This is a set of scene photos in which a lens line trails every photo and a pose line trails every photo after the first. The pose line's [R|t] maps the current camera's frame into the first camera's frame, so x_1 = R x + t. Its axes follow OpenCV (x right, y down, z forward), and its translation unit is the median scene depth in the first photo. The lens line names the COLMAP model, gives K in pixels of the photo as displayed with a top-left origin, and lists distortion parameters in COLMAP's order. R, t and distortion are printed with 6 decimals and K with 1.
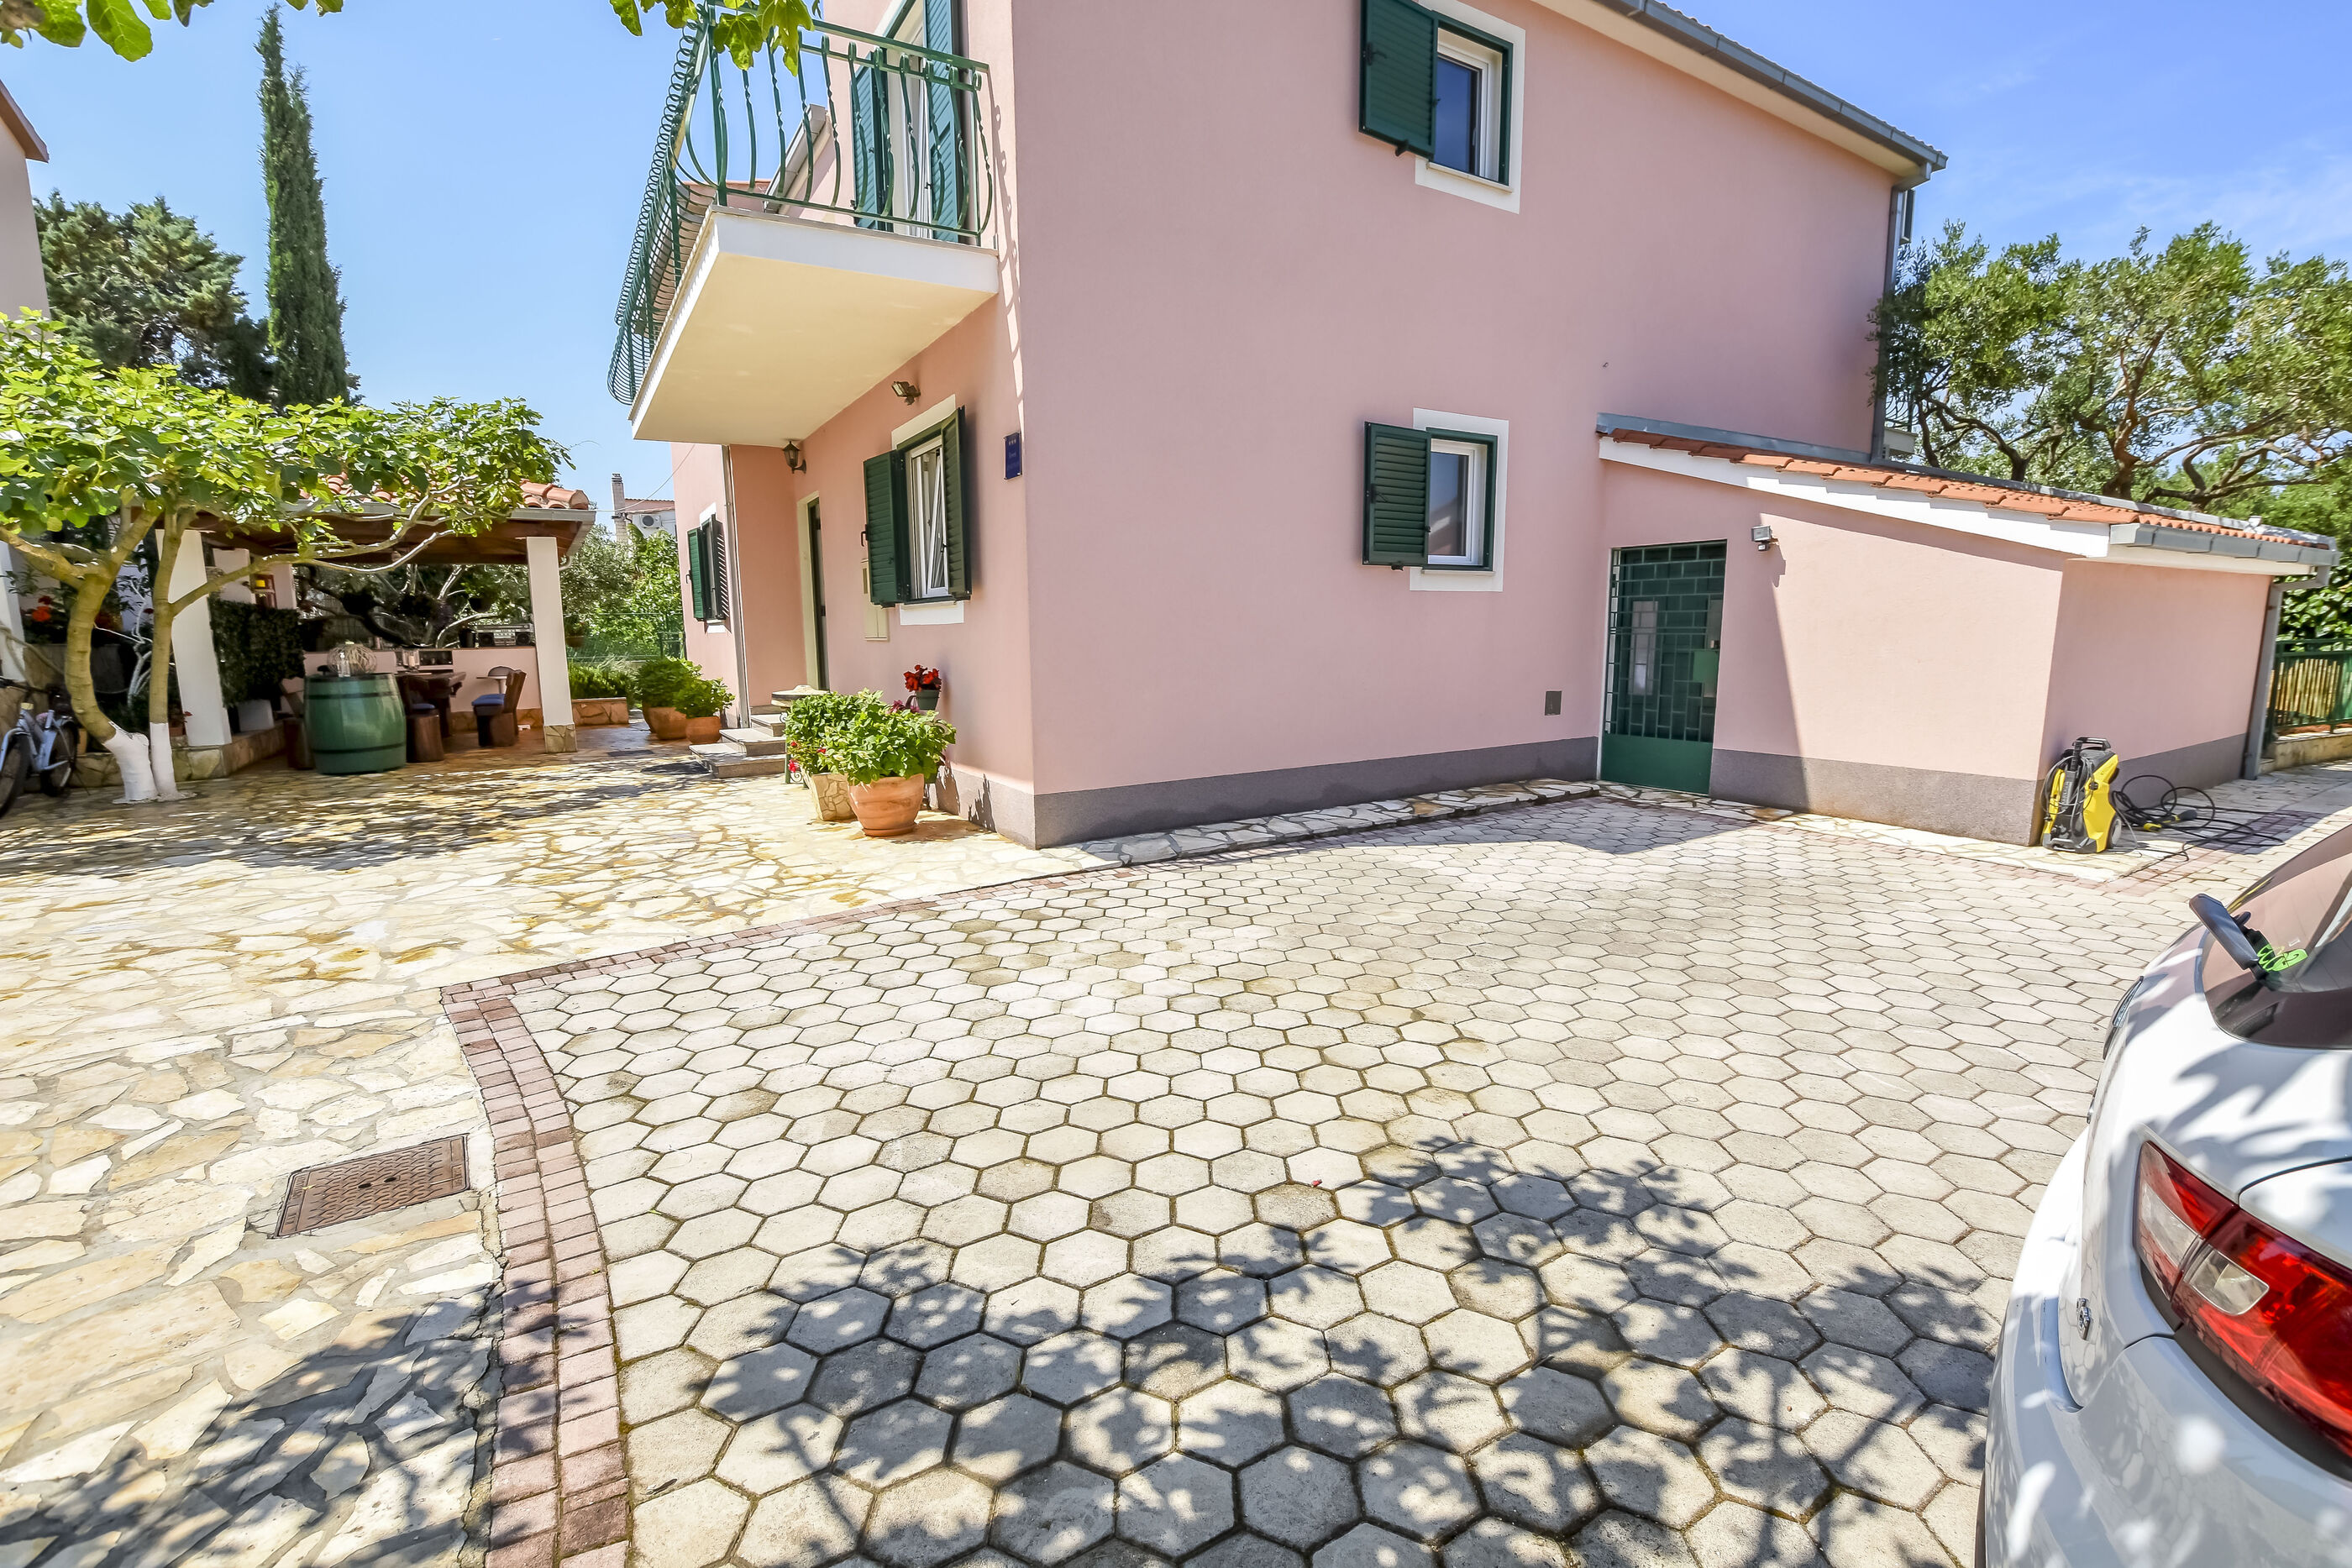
lens RADIAL K [[1031.9, 0, 1183.2], [0, 1031.9, 799.8], [0, 0, 1]] dist [-0.024040, 0.001200]
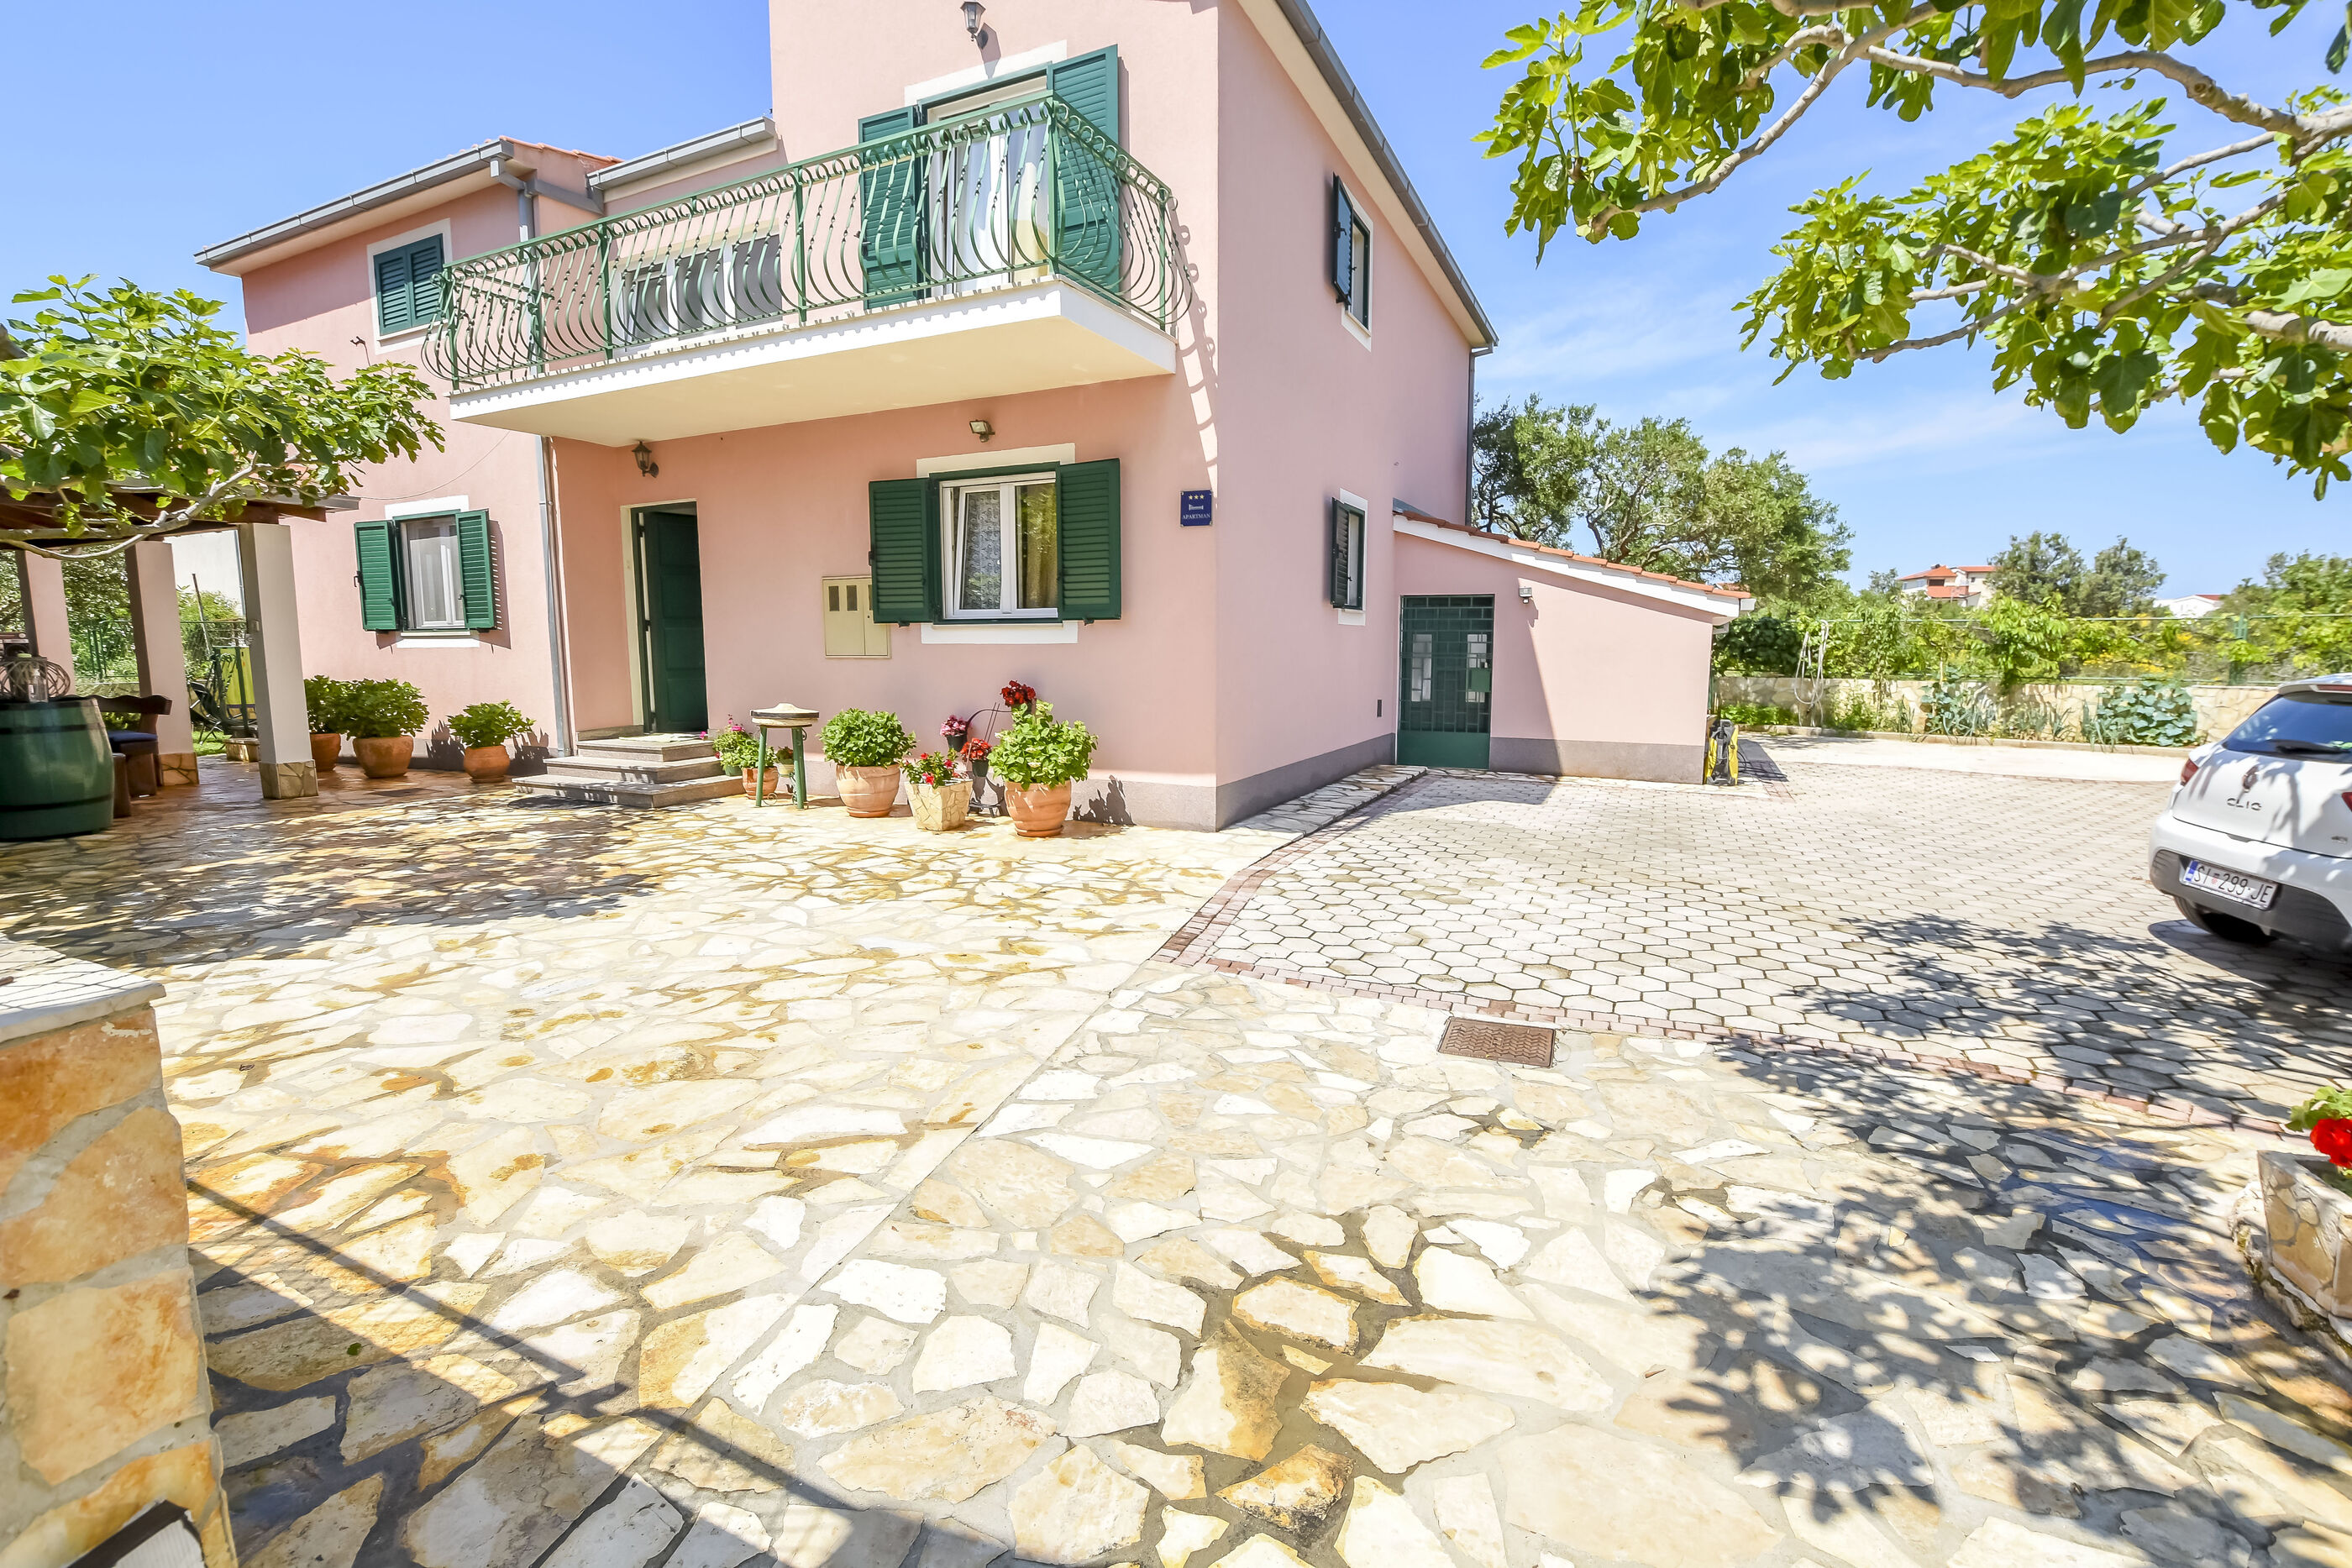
lens RADIAL K [[1031.9, 0, 1159.0], [0, 1031.9, 773.3], [0, 0, 1]] dist [-0.024040, 0.001200]
pose [[0.855949, -0.049534, 0.514682, -0.858544], [0.072805, 0.997030, -0.025124, 0.004706], [-0.511909, 0.058976, 0.857013, -0.002068]]
